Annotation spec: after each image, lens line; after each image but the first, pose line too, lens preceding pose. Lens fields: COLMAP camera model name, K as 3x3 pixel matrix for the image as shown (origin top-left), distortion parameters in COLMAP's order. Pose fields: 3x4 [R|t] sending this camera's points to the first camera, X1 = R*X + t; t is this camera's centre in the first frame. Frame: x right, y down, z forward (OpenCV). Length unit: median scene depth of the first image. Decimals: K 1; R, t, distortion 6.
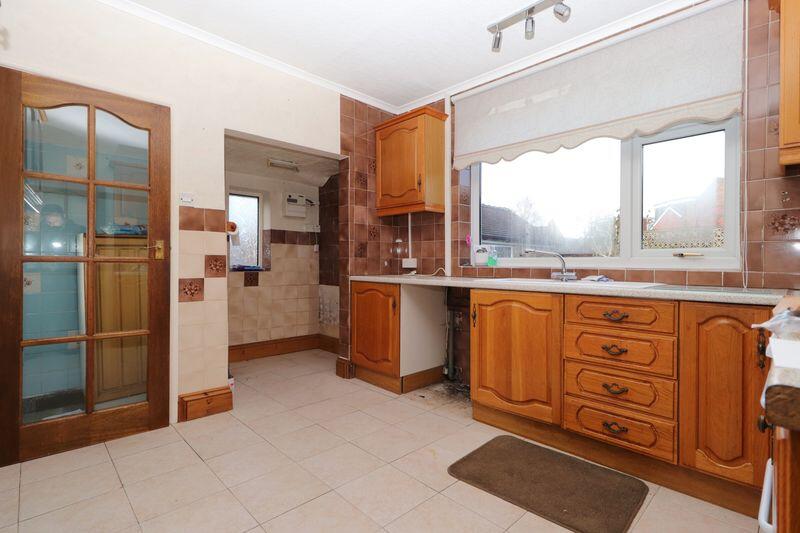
lens RADIAL K [[376.3, 0, 405.6], [0, 376.3, 267.1], [0, 0, 1]] dist [-0.001551, 0.000270]
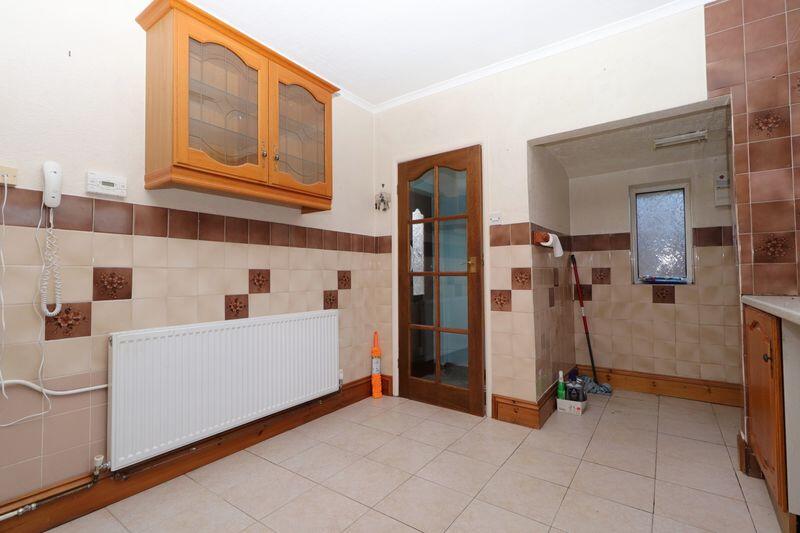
lens RADIAL K [[376.3, 0, 404.3], [0, 376.3, 266.2], [0, 0, 1]] dist [-0.001551, 0.000270]
pose [[0.179655, -0.029560, -0.983285, 0.446895], [0.000126, 0.999549, -0.030026, -0.005393], [0.983730, 0.005270, 0.179578, 0.516493]]
